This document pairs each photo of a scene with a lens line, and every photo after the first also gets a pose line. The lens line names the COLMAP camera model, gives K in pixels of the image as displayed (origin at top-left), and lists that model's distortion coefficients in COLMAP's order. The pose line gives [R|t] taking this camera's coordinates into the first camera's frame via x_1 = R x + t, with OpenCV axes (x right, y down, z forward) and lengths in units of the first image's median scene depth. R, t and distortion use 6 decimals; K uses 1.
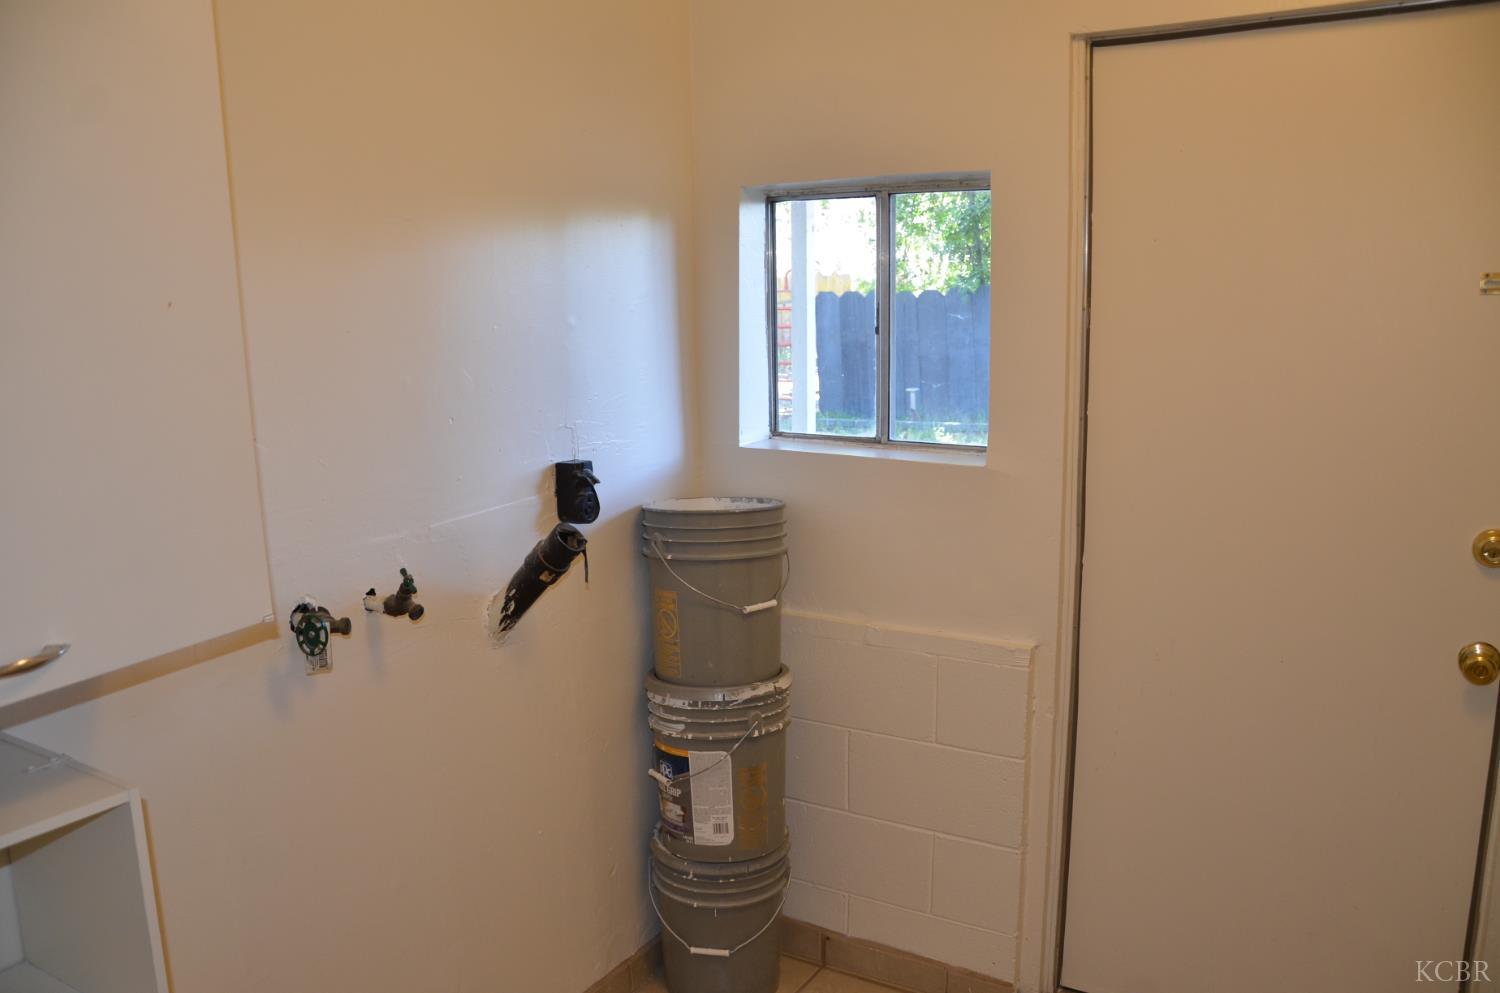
lens RADIAL K [[1190.0, 0, 750.3], [0, 1190.0, 500.2], [0, 0, 1]] dist [-0.154753, 0.115769]
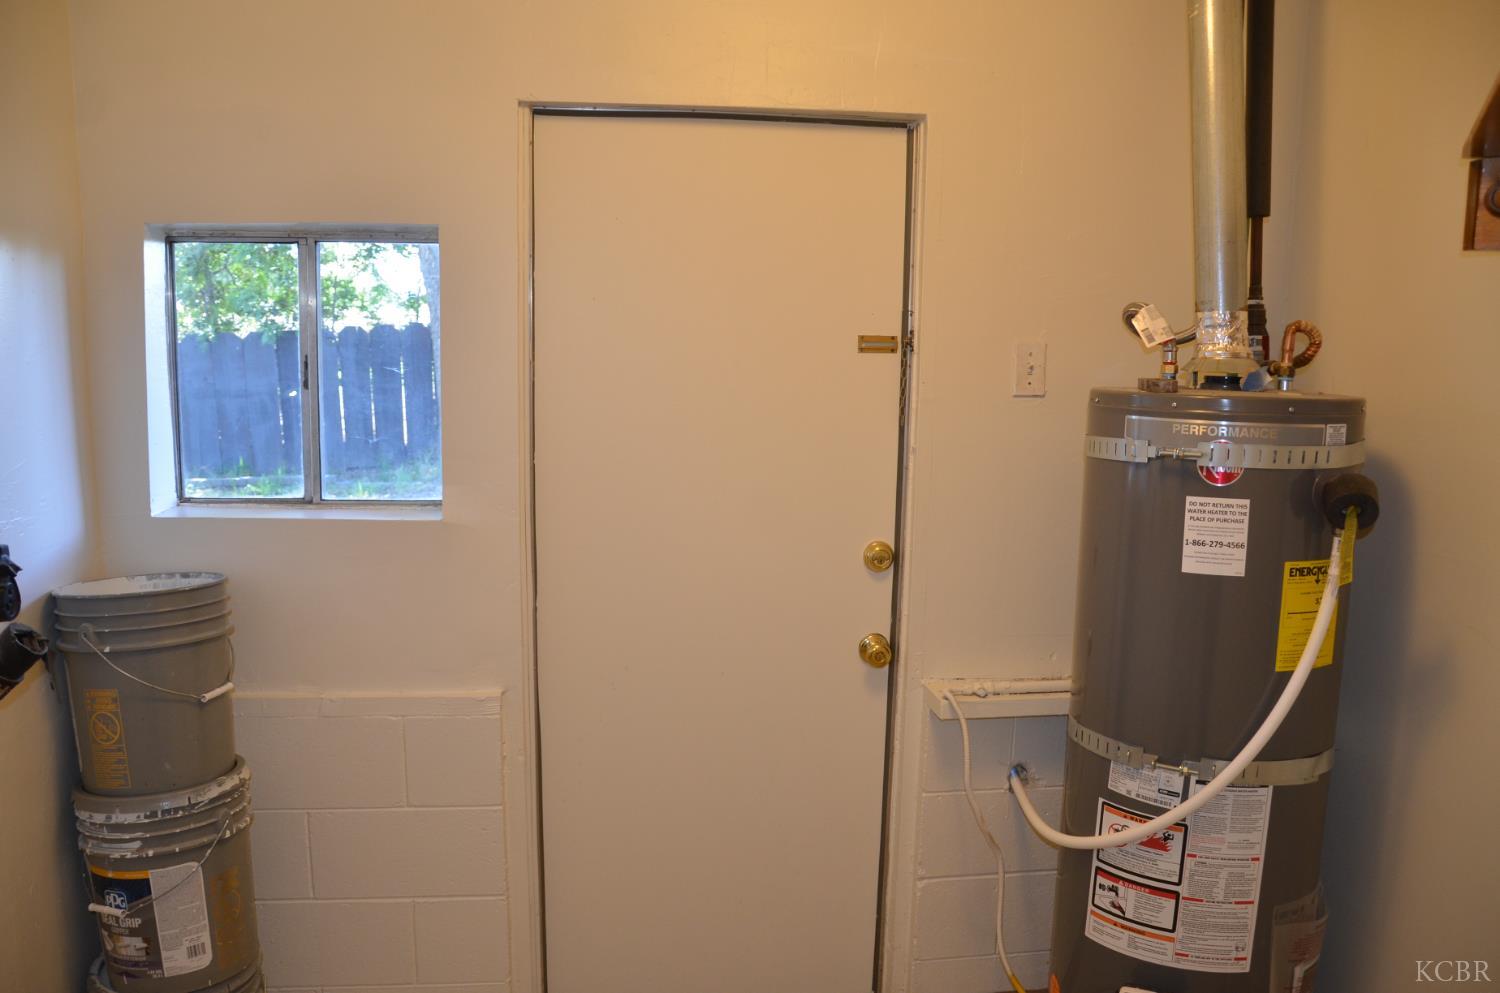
lens RADIAL K [[1190.0, 0, 747.7], [0, 1190.0, 501.9], [0, 0, 1]] dist [-0.154753, 0.115769]
pose [[0.781966, -0.057137, 0.620697, -0.210590], [0.080379, 0.996719, -0.009512, -0.013365], [-0.618117, 0.057329, 0.783993, 0.059911]]
